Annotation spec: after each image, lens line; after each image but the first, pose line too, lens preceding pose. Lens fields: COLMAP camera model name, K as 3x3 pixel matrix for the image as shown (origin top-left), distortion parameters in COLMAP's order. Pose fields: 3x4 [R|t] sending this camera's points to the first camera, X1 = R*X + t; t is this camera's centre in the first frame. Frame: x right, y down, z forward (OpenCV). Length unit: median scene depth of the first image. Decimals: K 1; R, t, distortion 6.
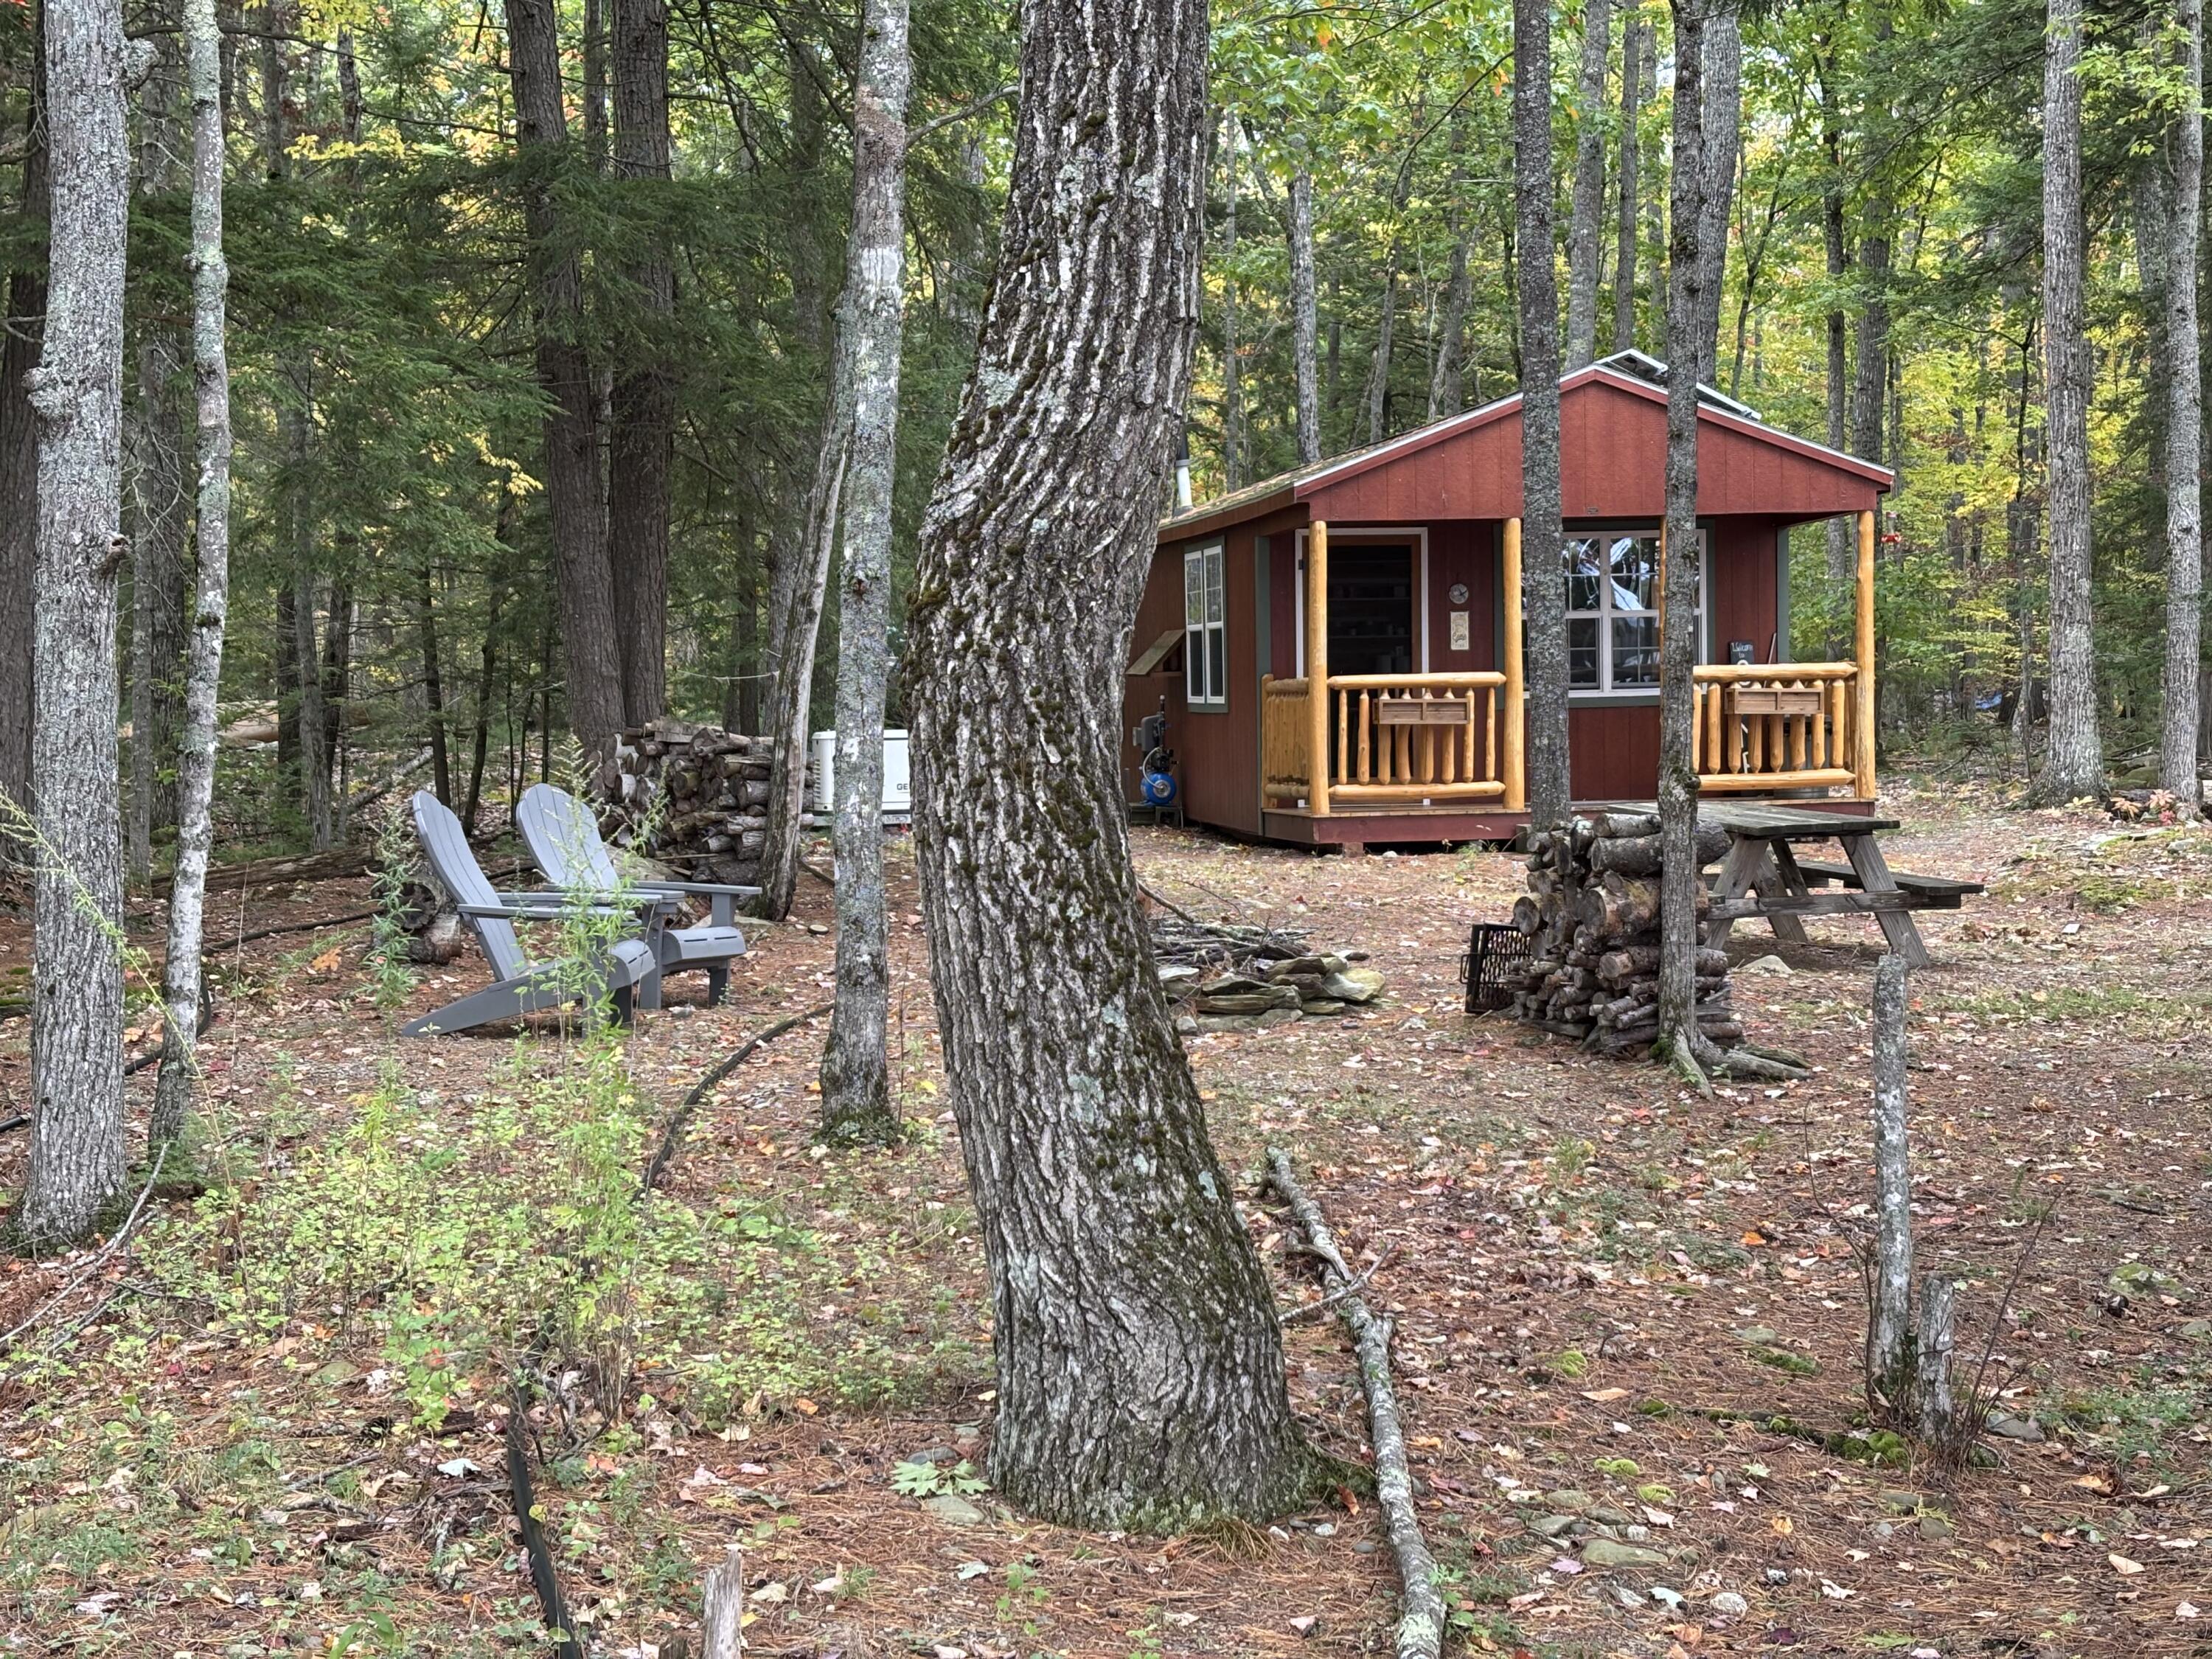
lens RADIAL K [[3356.8, 0, 1106.0], [0, 3356.8, 829.5], [0, 0, 1]] dist [0.117967, -0.703151]
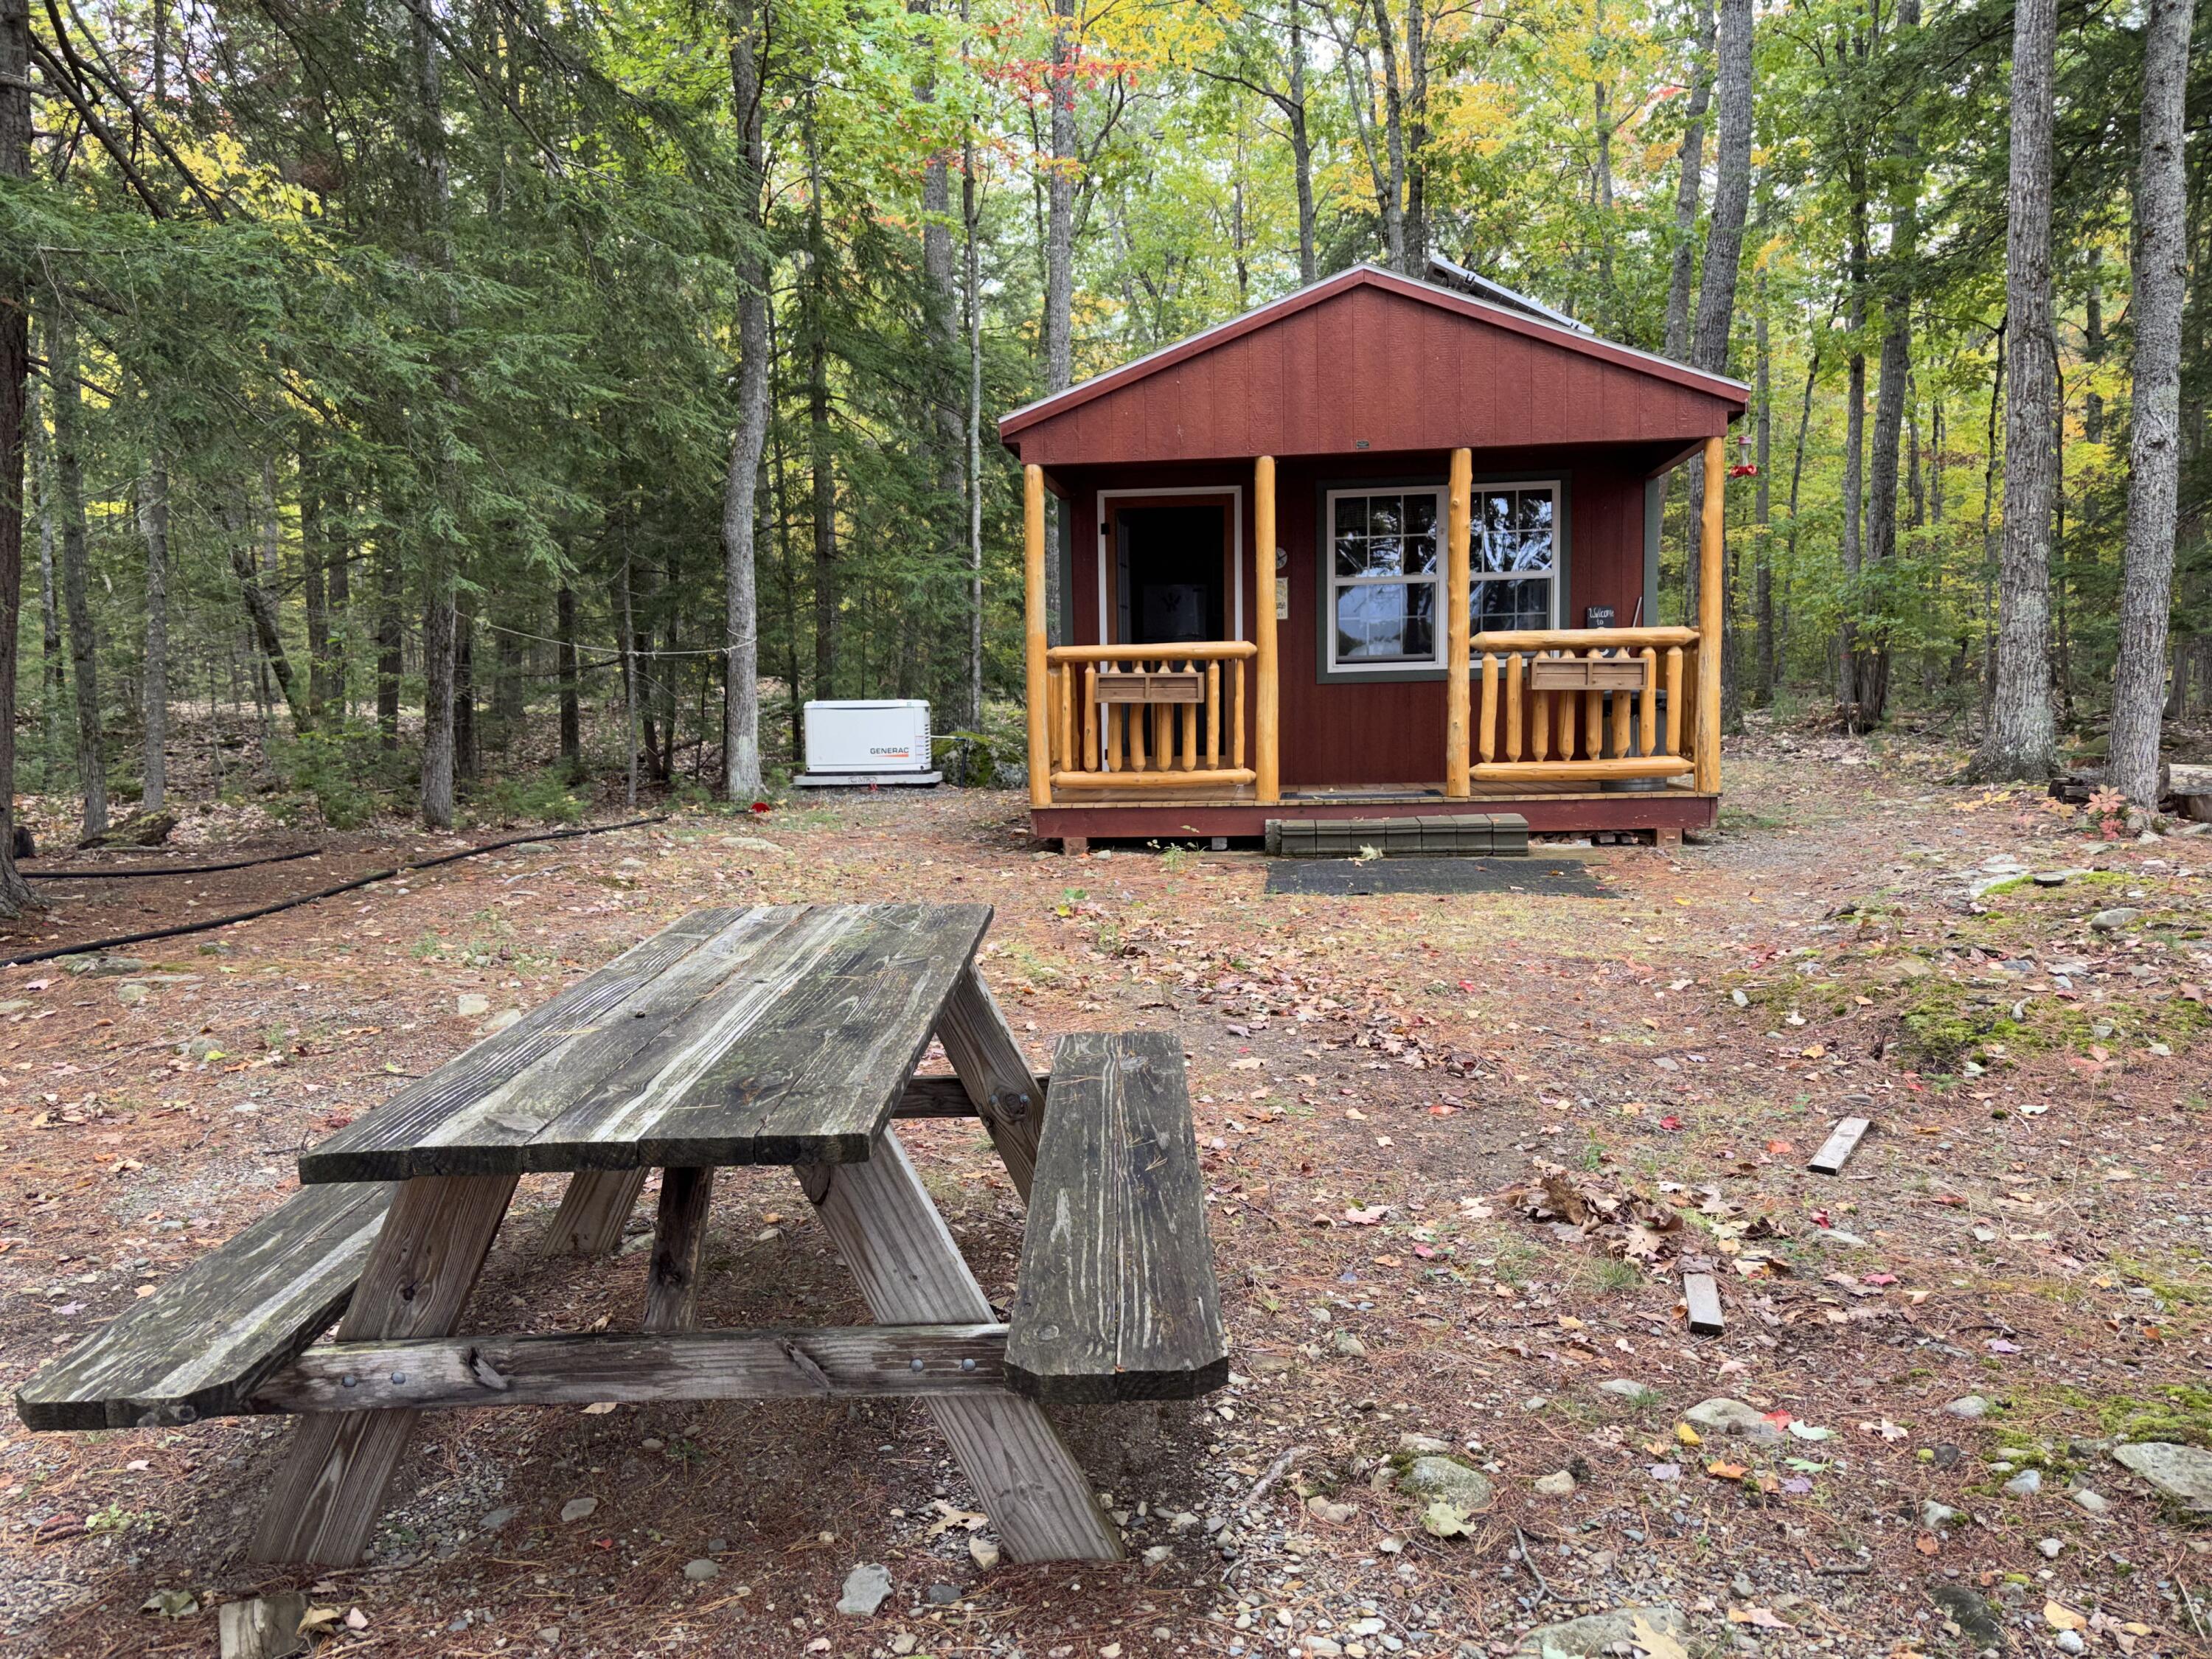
lens RADIAL K [[1687.0, 0, 1106.0], [0, 1687.0, 829.5], [0, 0, 1]] dist [0.002563, -0.002841]
pose [[0.968876, 0.018687, -0.246840, 0.186561], [-0.005296, 0.998483, 0.054803, -0.021971], [0.247489, -0.051790, 0.967505, 0.569309]]
